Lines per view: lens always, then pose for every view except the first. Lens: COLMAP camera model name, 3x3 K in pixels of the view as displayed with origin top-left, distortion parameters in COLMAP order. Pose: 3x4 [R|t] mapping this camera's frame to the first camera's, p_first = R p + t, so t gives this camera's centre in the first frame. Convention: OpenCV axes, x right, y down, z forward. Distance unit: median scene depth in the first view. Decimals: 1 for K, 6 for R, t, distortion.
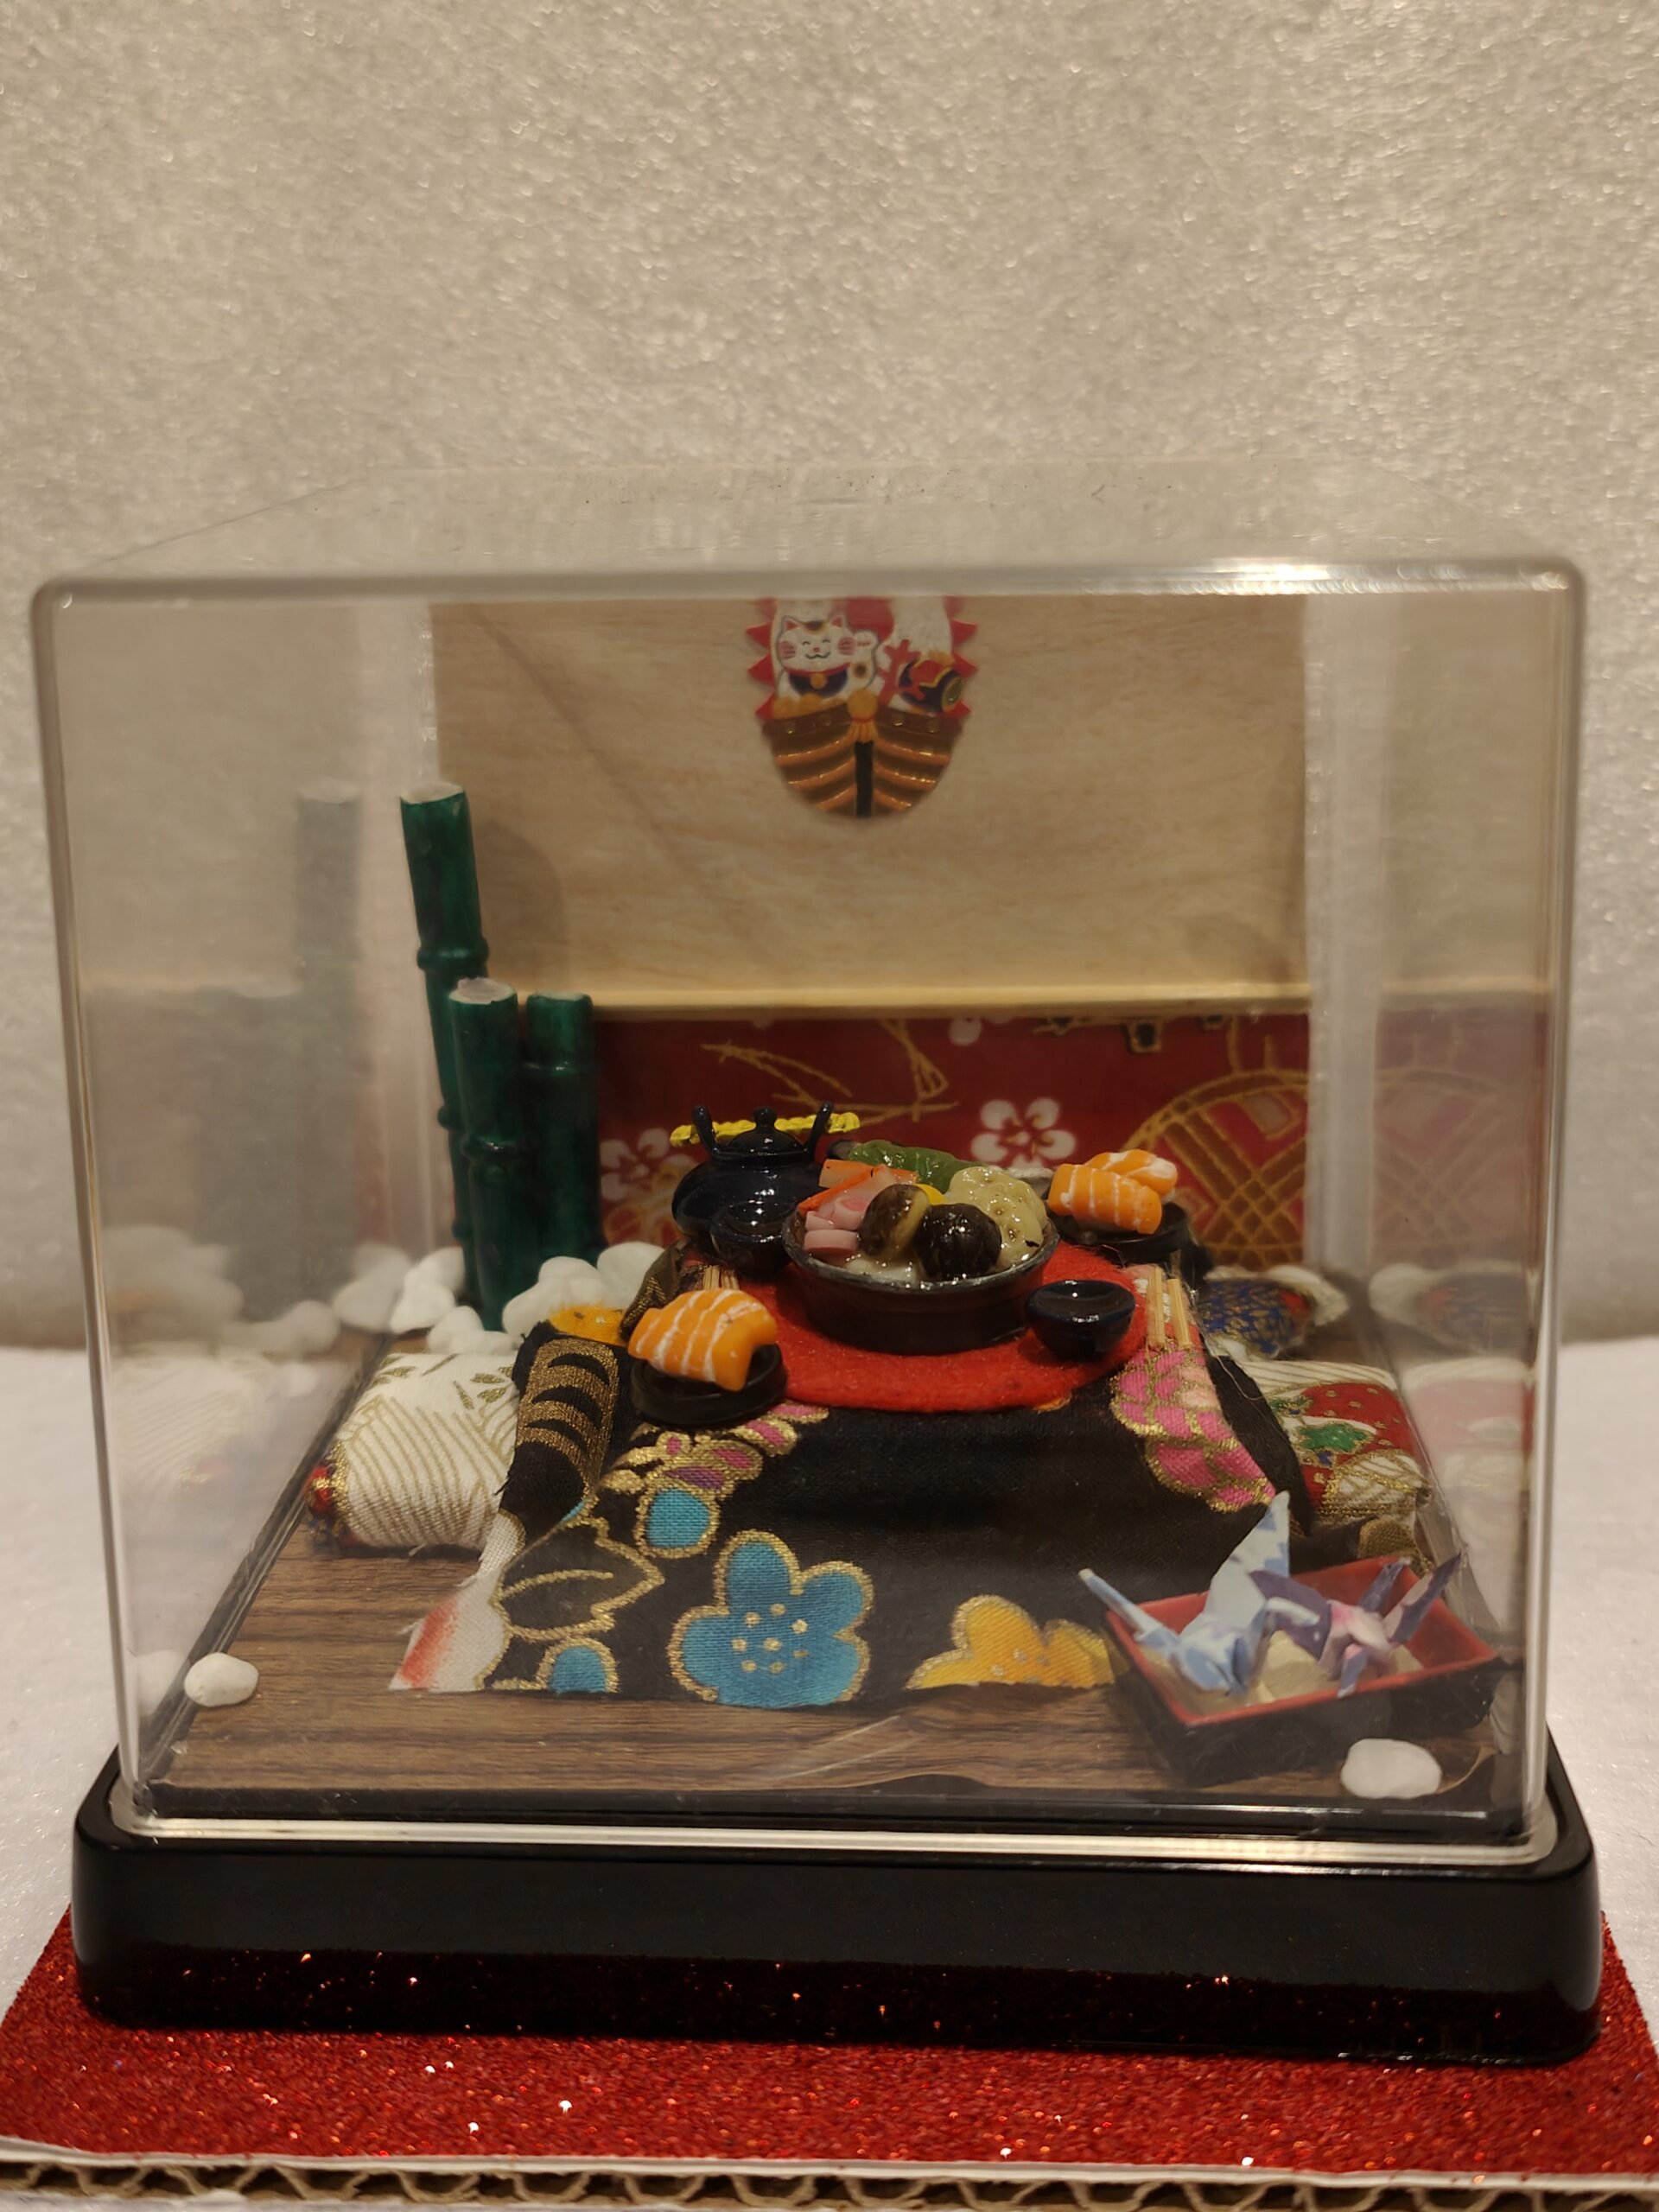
lens RADIAL K [[2410.5, 0, 745.5], [0, 2410.5, 1110.9], [0, 0, 1]] dist [-0.119363, 0.440510]
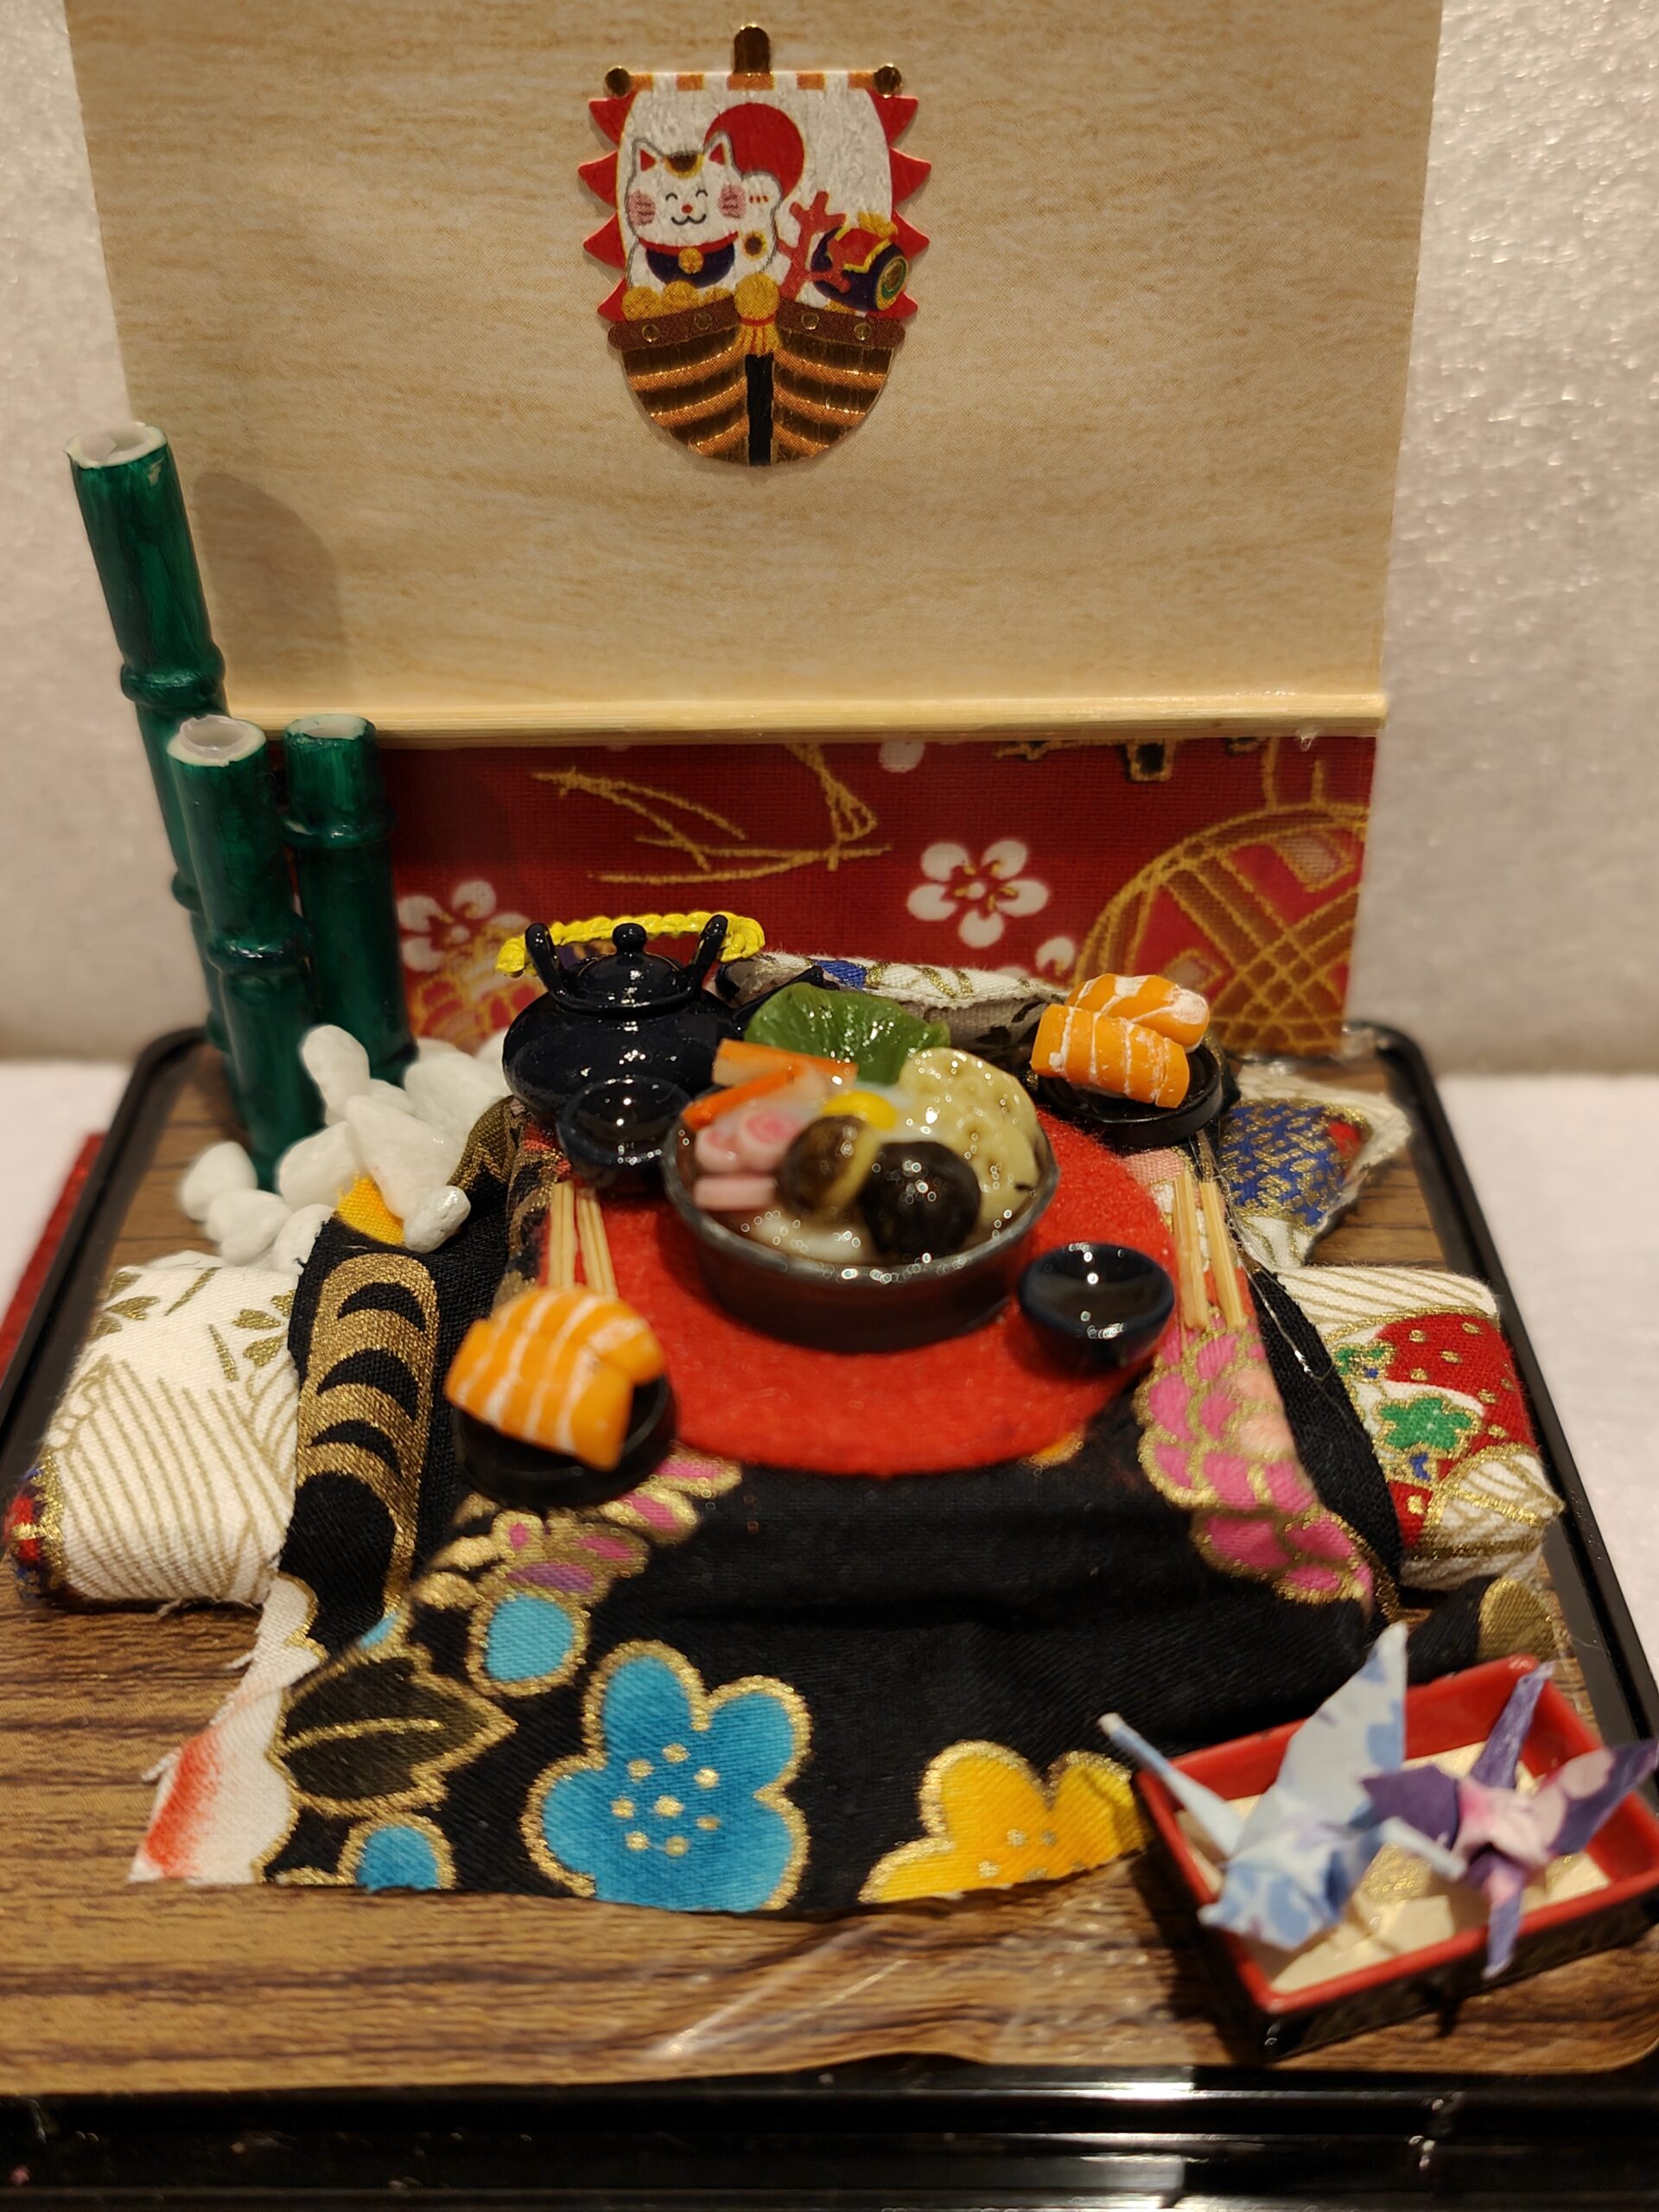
lens RADIAL K [[2410.5, 0, 745.5], [0, 2410.5, 1110.9], [0, 0, 1]] dist [-0.119363, 0.440510]
pose [[0.997714, -0.031913, 0.059570, -0.001705], [0.013472, 0.957707, 0.287430, -0.159240], [-0.066223, -0.285971, 0.955947, 0.330137]]
